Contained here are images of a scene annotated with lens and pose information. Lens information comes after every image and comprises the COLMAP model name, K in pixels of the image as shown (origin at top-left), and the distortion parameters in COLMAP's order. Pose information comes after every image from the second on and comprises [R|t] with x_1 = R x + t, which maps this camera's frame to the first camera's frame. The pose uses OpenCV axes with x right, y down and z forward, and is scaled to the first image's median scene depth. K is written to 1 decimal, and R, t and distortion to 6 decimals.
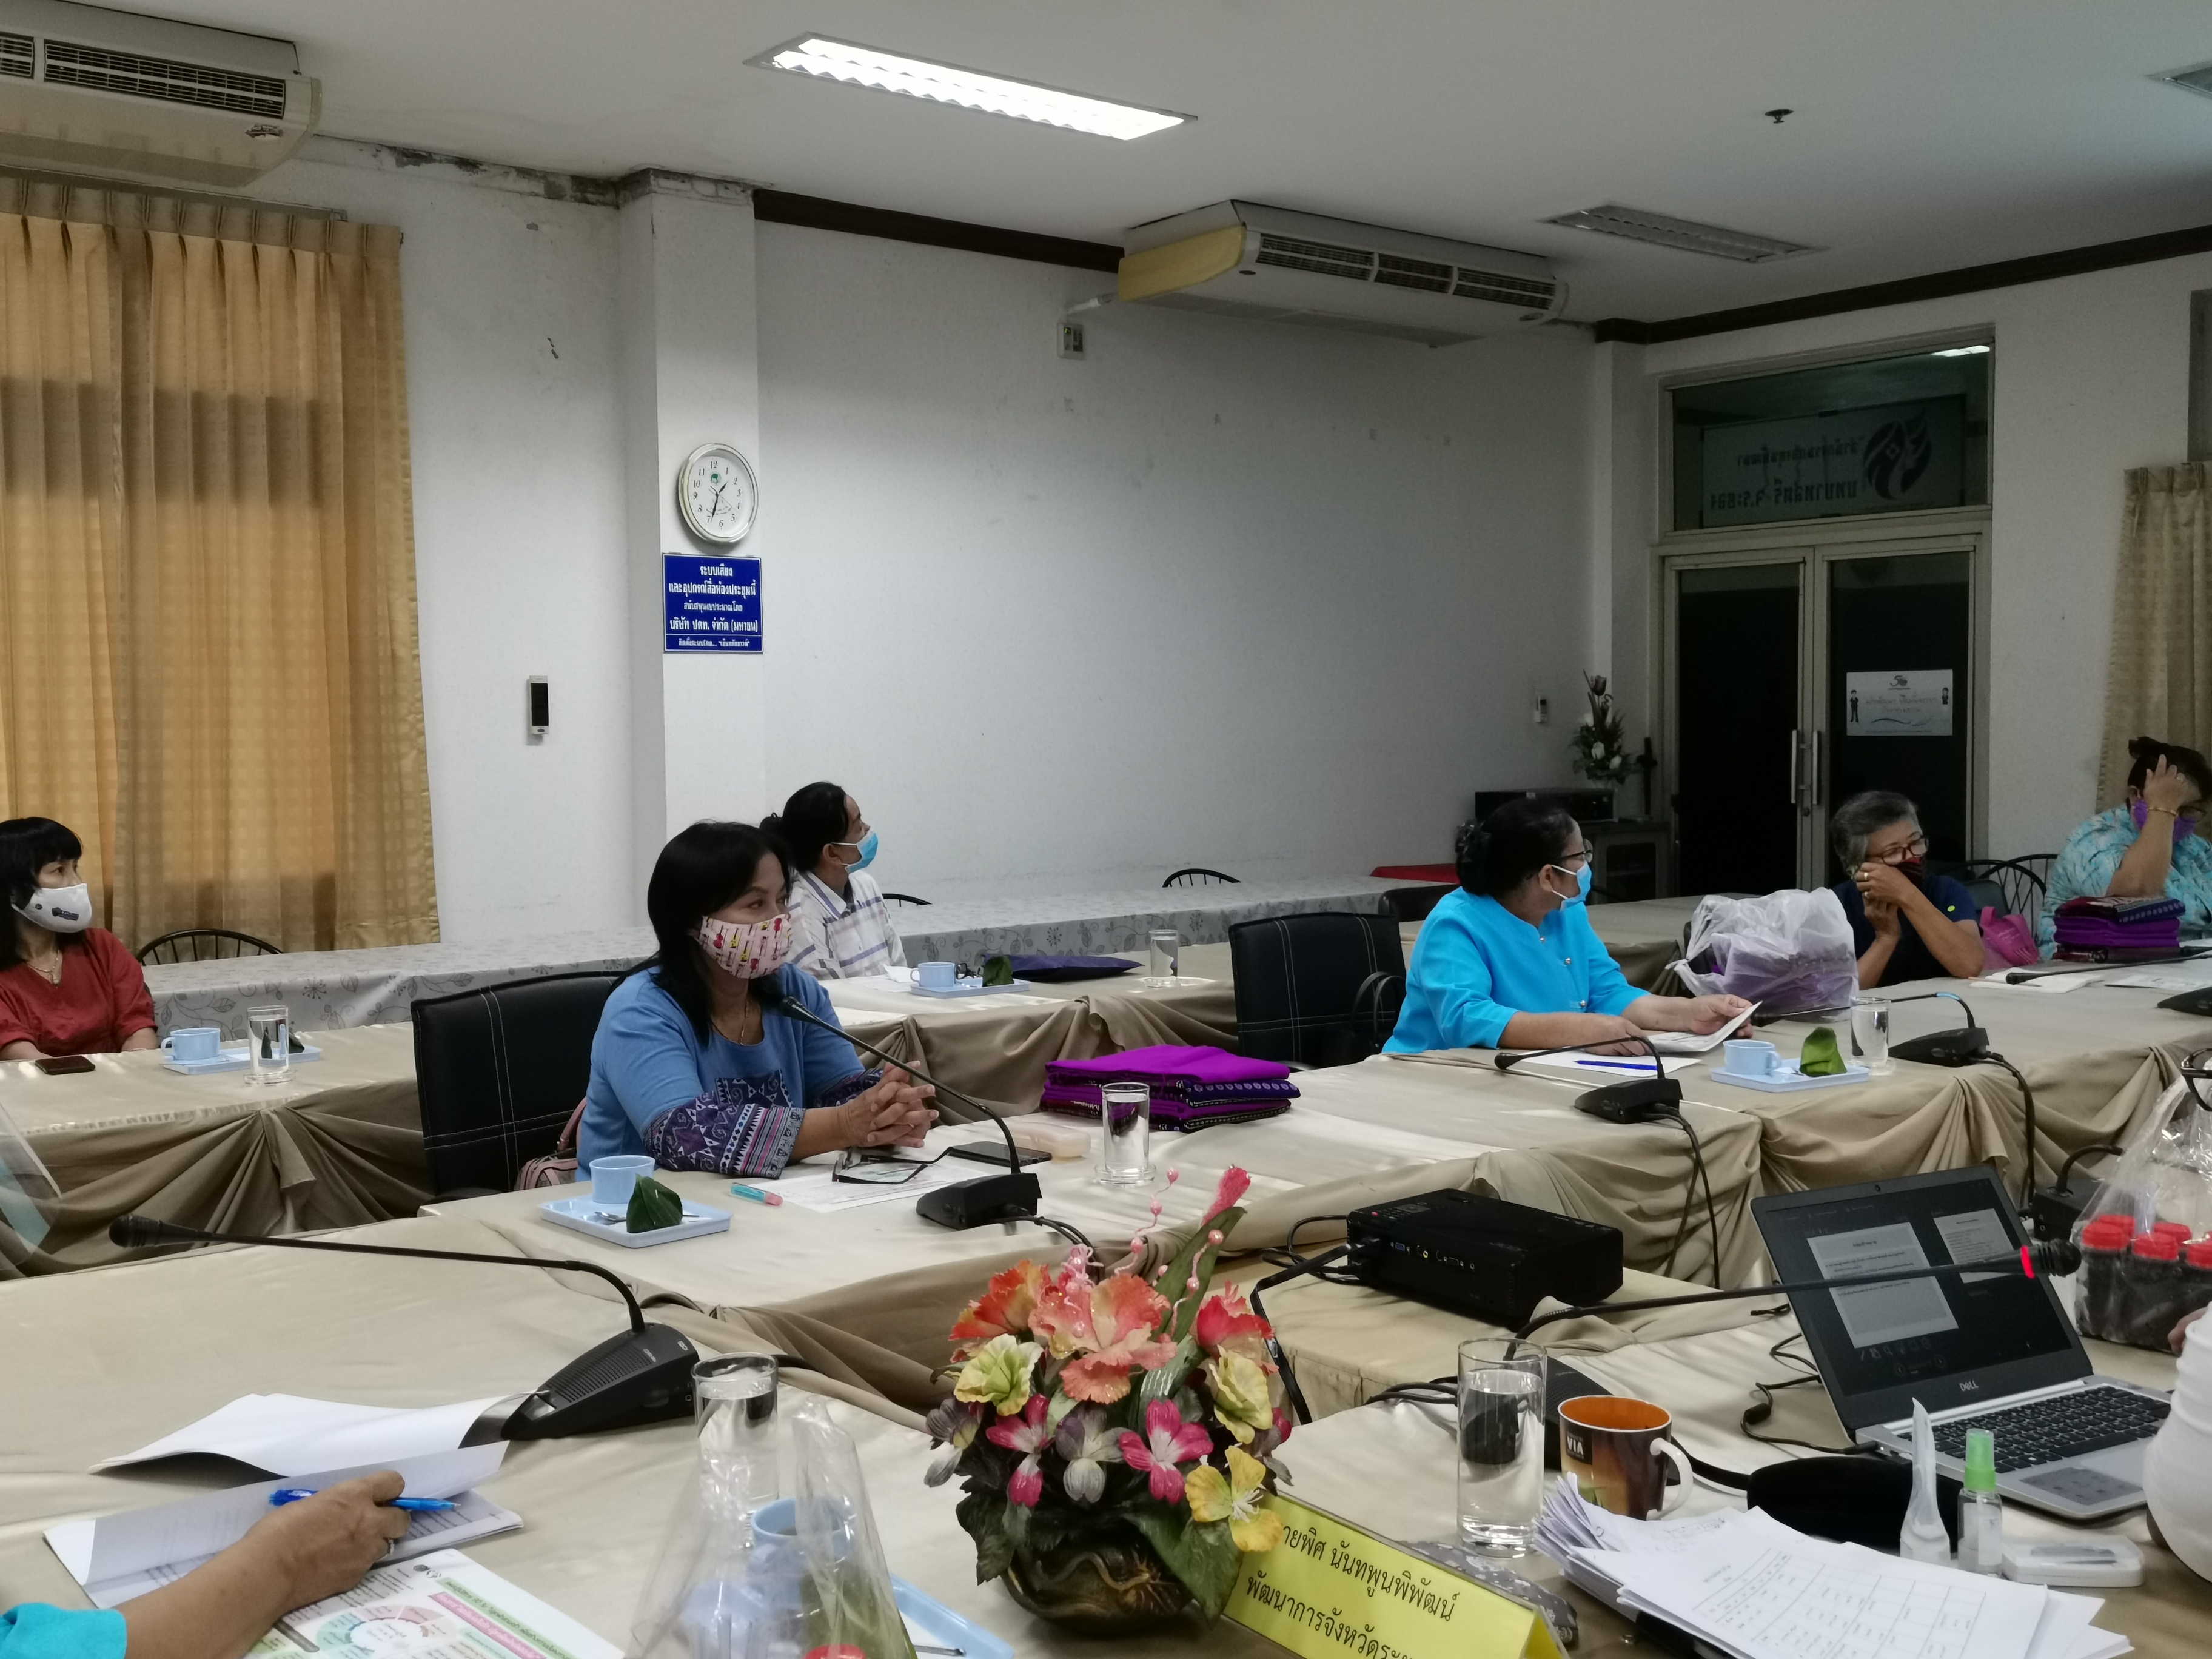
lens RADIAL K [[2288.9, 0, 1105.9], [0, 2288.9, 830.6], [0, 0, 1]] dist [0.029853, 0.000000]
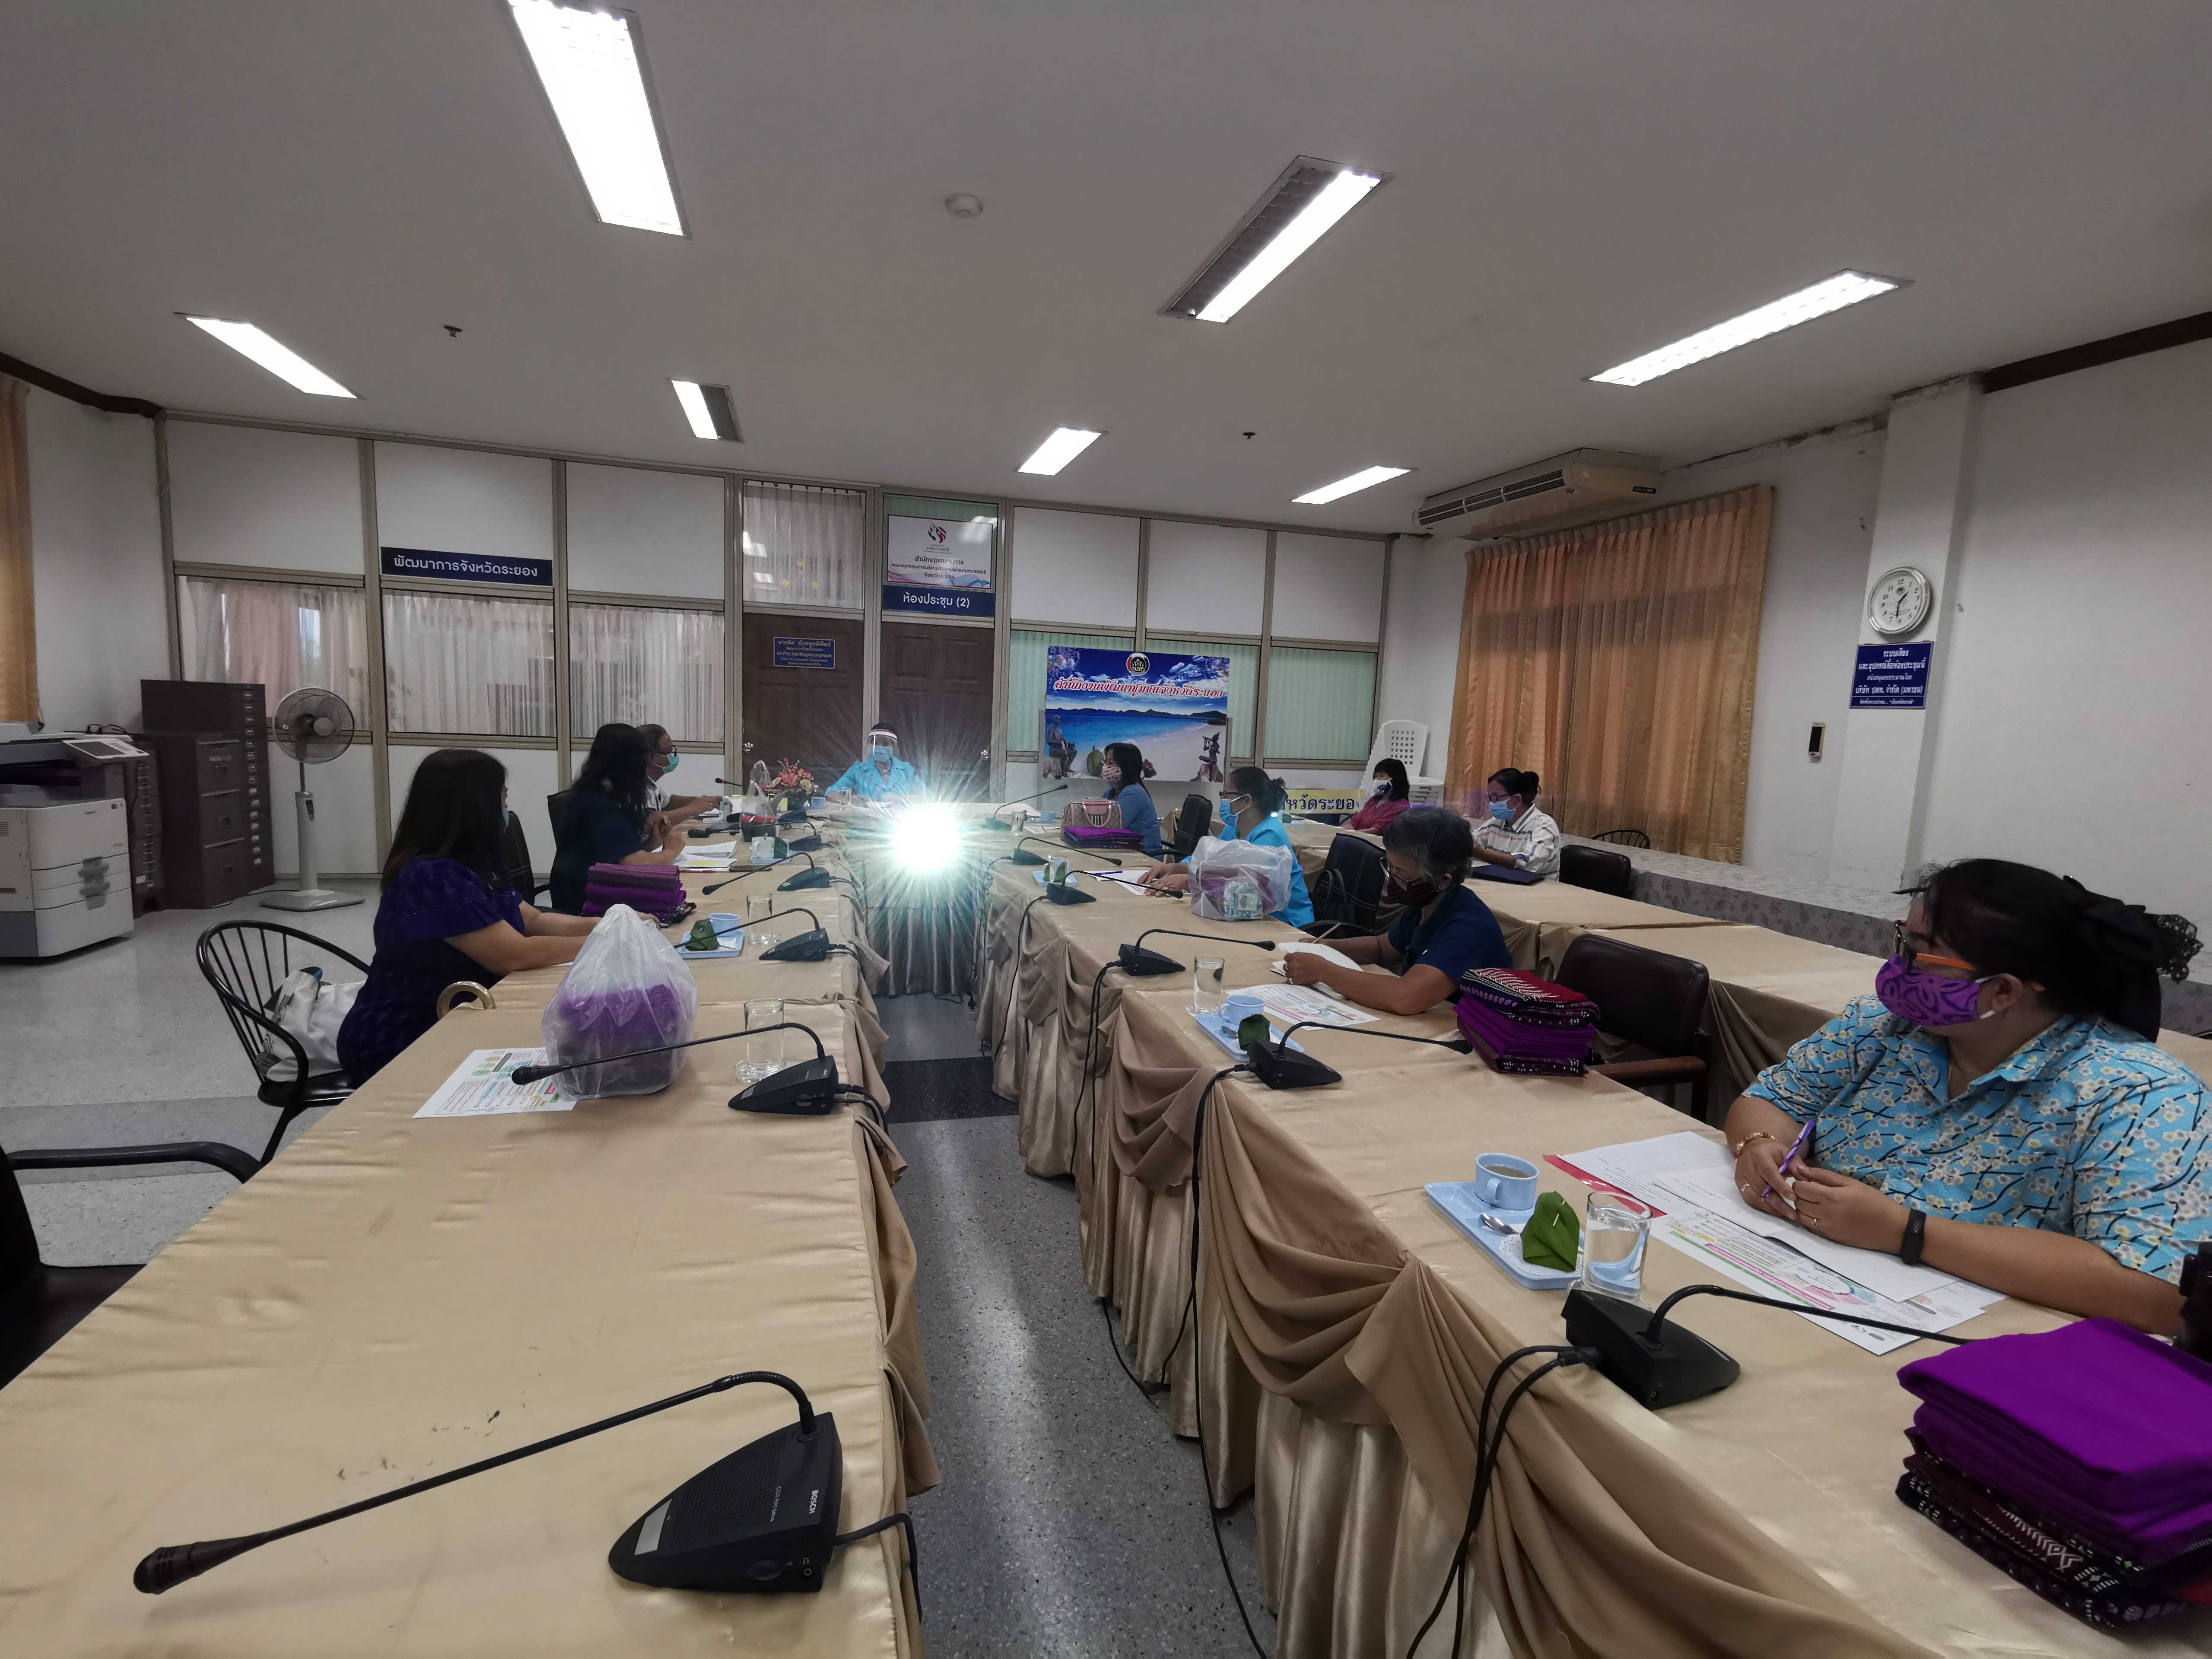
lens RADIAL K [[1019.7, 0, 1103.5], [0, 1019.7, 822.8], [0, 0, 1]] dist [0.004925, 0.001529]
pose [[-0.408446, 0.094975, -0.907828, 0.663112], [-0.078240, 0.987269, 0.138487, -0.056441], [0.909423, 0.127593, -0.395815, 0.813321]]
